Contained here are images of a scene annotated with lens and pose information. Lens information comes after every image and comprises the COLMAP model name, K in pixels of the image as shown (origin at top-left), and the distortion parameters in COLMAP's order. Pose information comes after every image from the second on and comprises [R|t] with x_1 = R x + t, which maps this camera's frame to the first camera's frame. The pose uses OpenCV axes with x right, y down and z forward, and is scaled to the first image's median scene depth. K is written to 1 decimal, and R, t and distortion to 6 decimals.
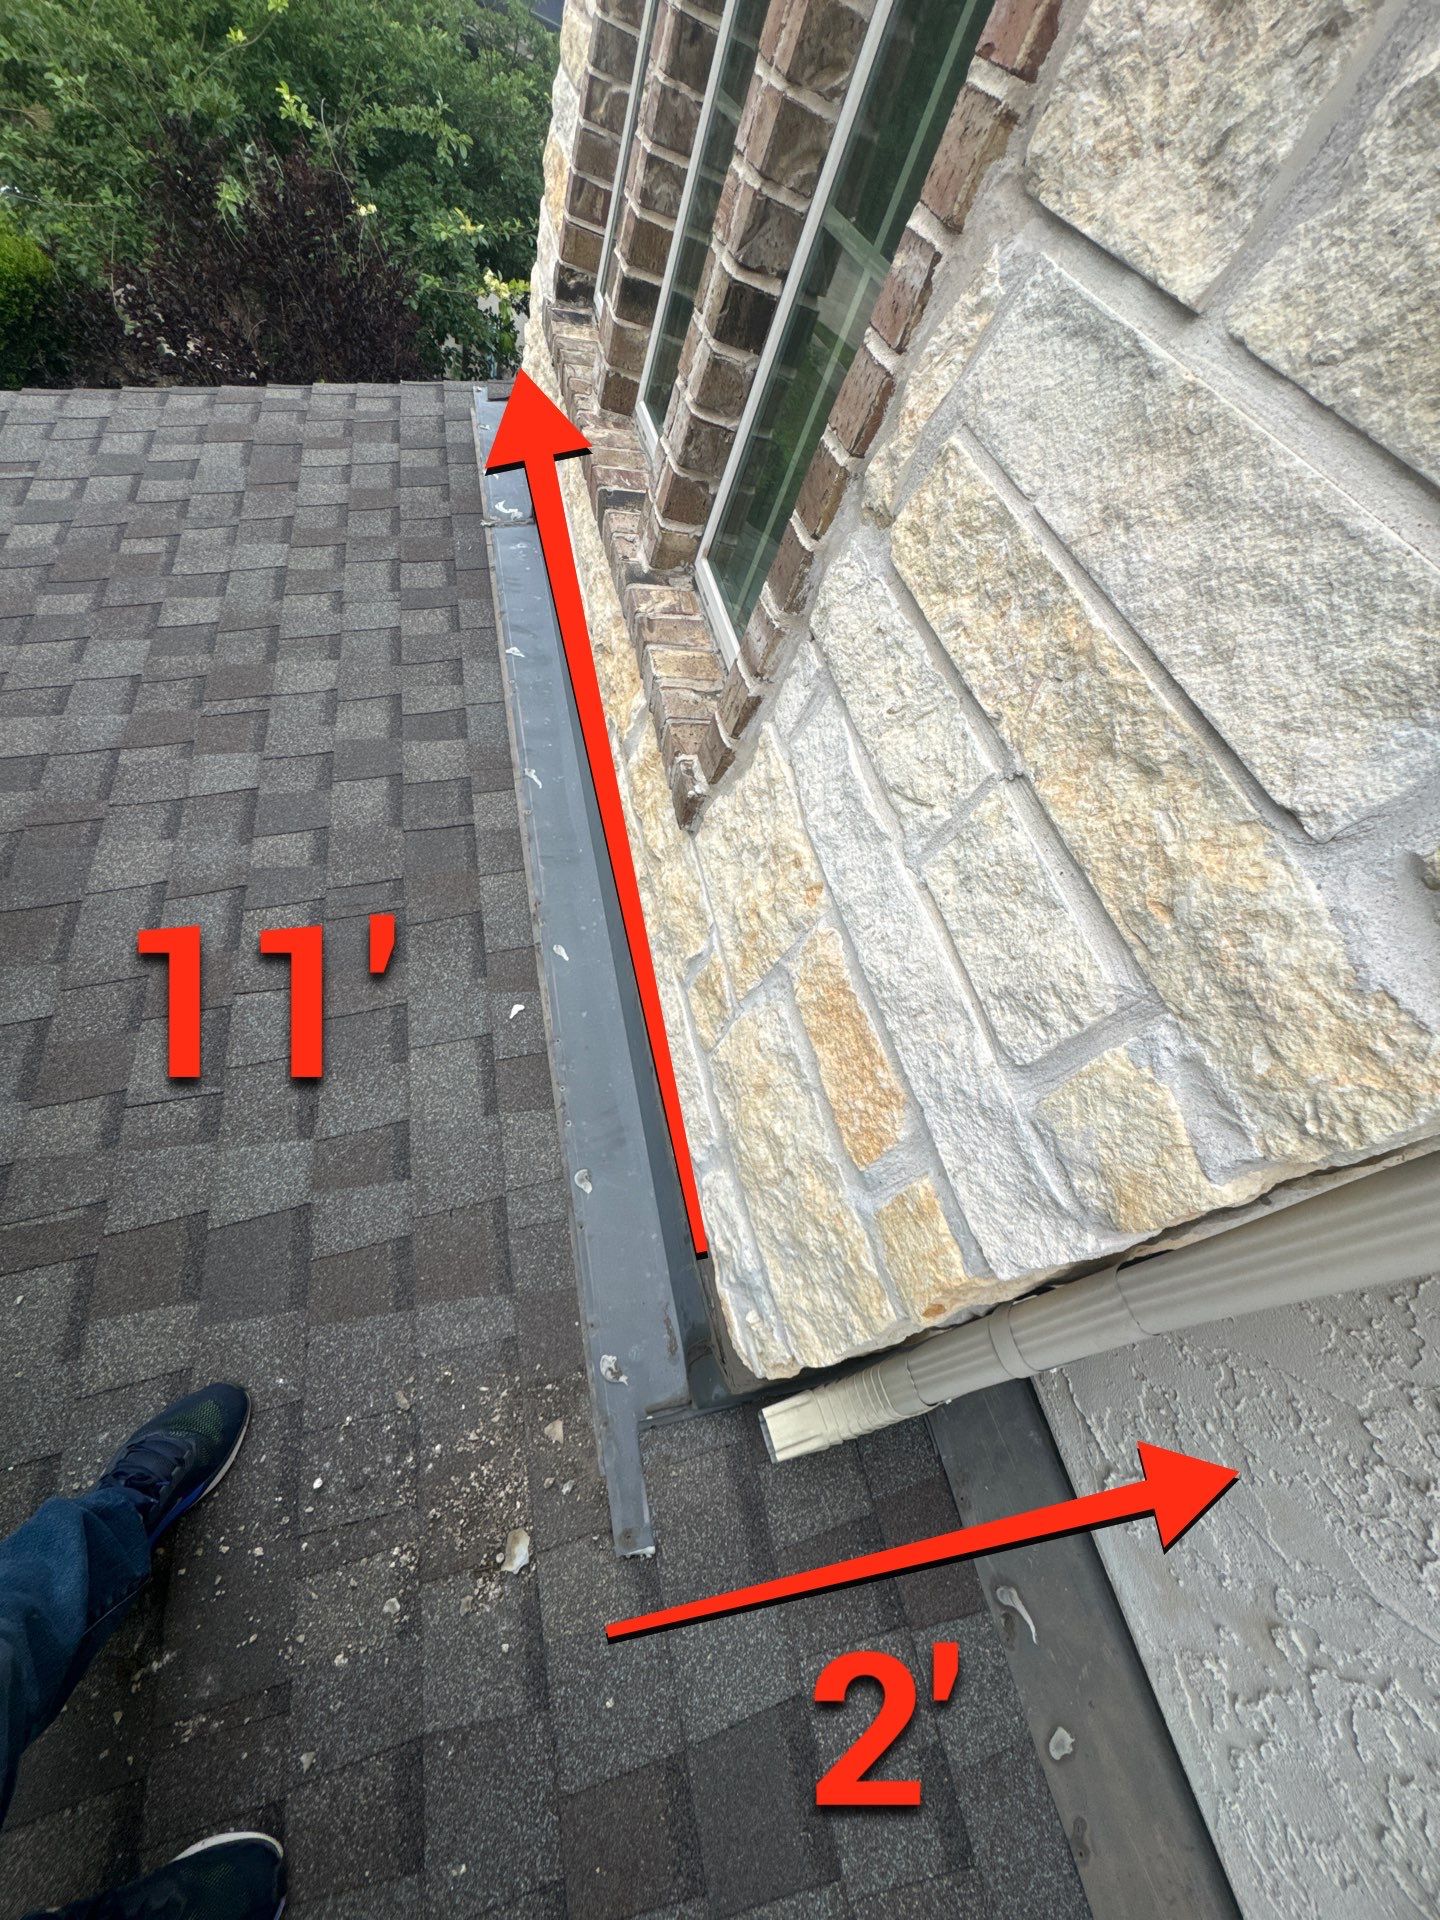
lens RADIAL K [[767.4, 0, 722.8], [0, 767.4, 954.0], [0, 0, 1]] dist [-0.001703, -0.000256]
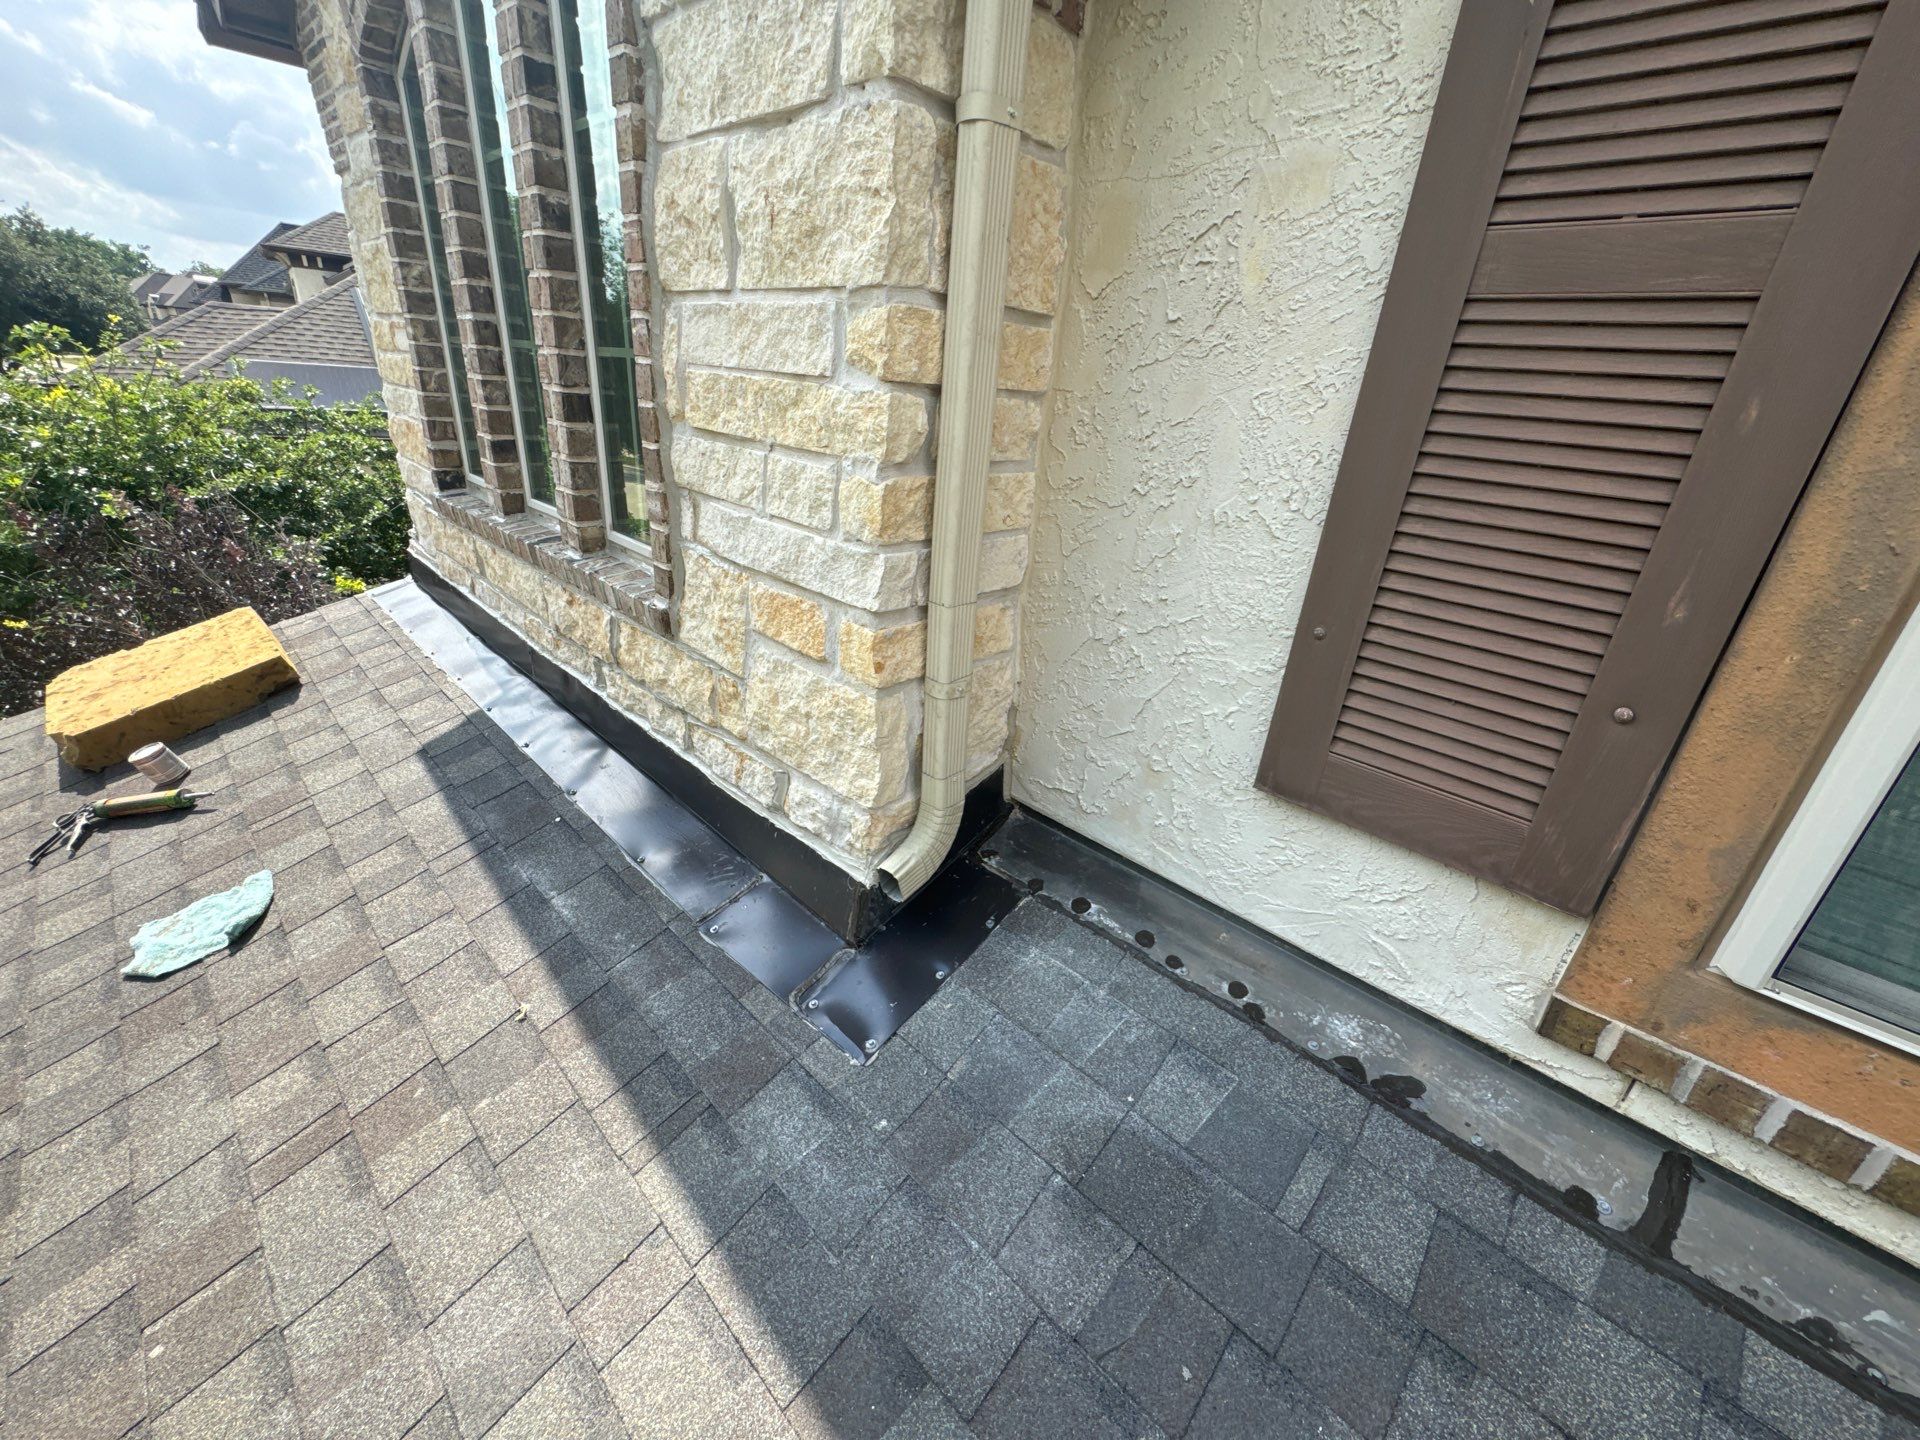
lens RADIAL K [[767.4, 0, 968.8], [0, 767.4, 717.3], [0, 0, 1]] dist [-0.001703, -0.000256]
pose [[0.818657, -0.450638, 0.355986, -0.202780], [0.552895, 0.786067, -0.276415, 0.837162], [-0.155266, 0.423112, 0.892675, -0.515173]]
